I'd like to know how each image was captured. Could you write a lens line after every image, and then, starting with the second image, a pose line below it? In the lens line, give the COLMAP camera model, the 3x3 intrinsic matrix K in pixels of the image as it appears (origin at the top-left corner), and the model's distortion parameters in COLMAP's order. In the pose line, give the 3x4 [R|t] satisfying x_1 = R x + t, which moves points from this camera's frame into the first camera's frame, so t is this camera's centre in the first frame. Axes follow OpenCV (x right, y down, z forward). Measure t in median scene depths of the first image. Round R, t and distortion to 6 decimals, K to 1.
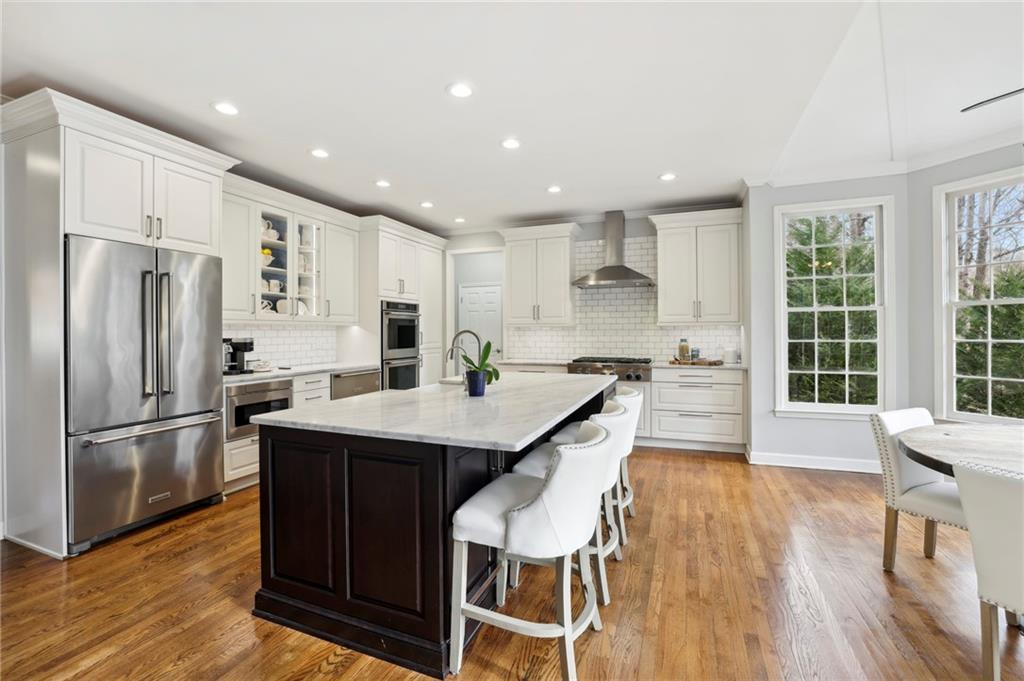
lens RADIAL K [[438.4, 0, 510.5], [0, 438.4, 326.5], [0, 0, 1]] dist [-0.000582, -0.000032]
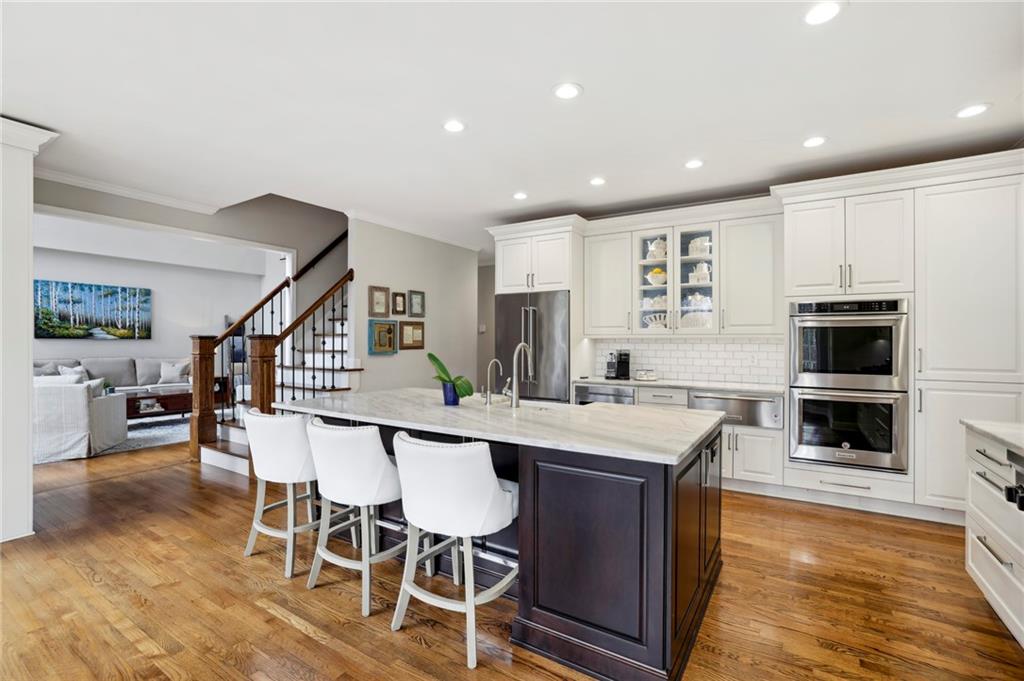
lens RADIAL K [[464.7, 0, 512.0], [0, 464.7, 340.5], [0, 0, 1]] dist [-0.000003, 0.000091]
pose [[-0.168501, -0.001957, -0.985699, 0.519113], [0.000897, 0.999997, -0.002139, 0.003193], [0.985701, -0.001244, -0.168499, 0.684627]]
